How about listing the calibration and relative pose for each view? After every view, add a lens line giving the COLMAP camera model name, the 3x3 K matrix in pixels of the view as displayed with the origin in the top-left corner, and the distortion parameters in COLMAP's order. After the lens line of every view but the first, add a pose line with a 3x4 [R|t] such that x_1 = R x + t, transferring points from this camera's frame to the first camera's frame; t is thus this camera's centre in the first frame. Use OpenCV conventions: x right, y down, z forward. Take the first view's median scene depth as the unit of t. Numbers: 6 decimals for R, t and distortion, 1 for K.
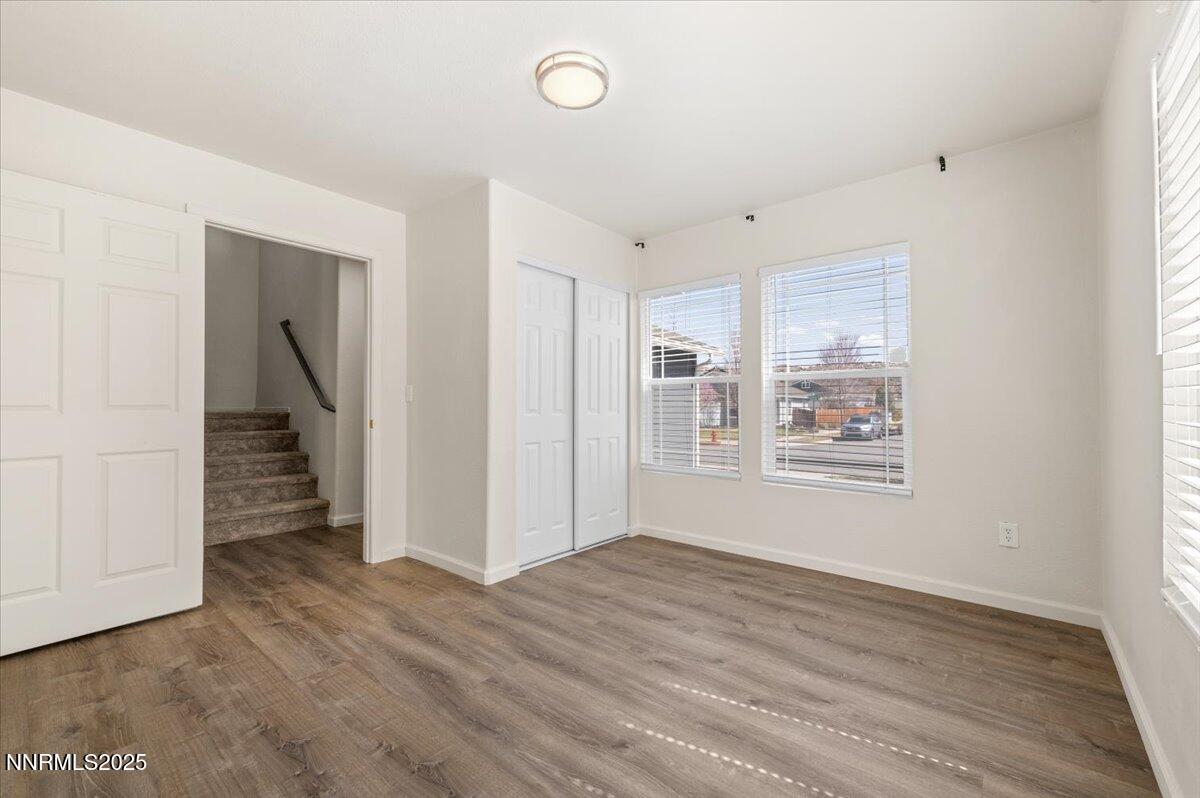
lens RADIAL K [[498.0, 0, 593.3], [0, 498.0, 407.1], [0, 0, 1]] dist [0.000405, -0.000125]
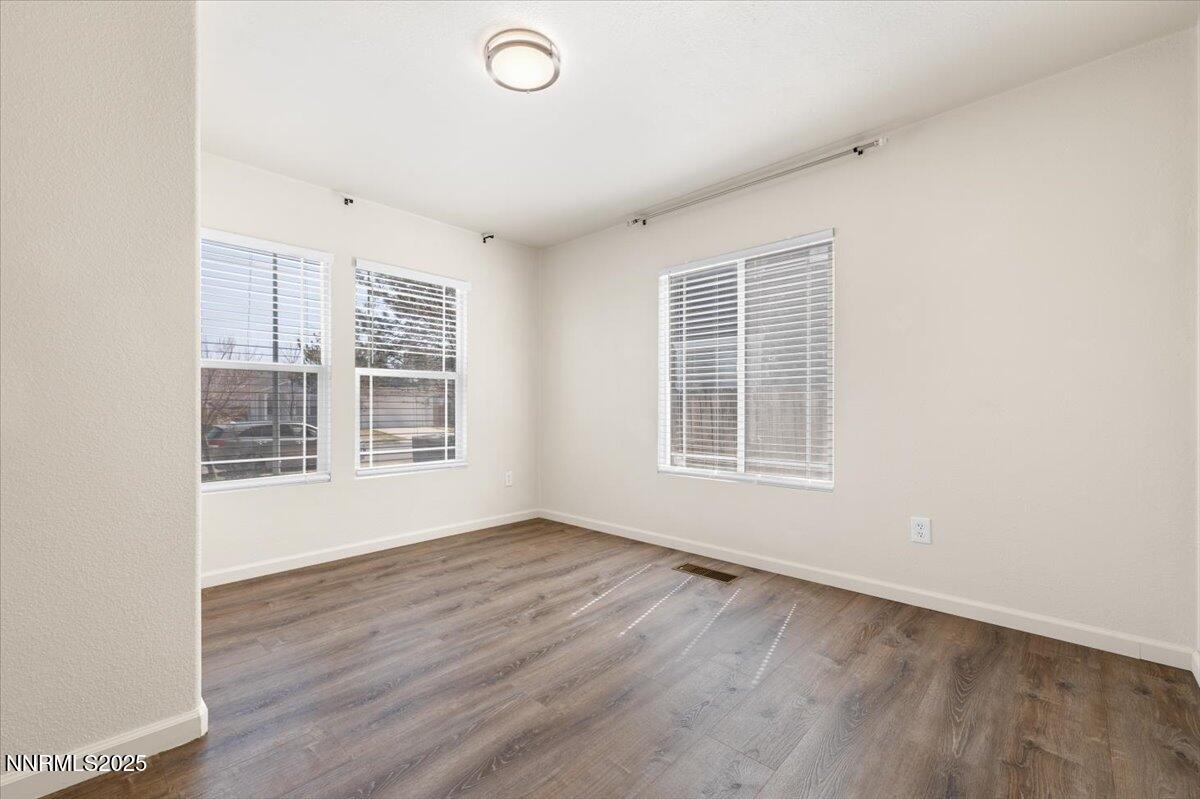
lens RADIAL K [[498.0, 0, 593.3], [0, 498.0, 407.6], [0, 0, 1]] dist [0.000405, -0.000125]
pose [[0.052346, -0.007035, 0.998604, -0.865246], [0.003983, 0.999969, 0.006836, 0.013677], [-0.998621, 0.003619, 0.052372, 0.681679]]
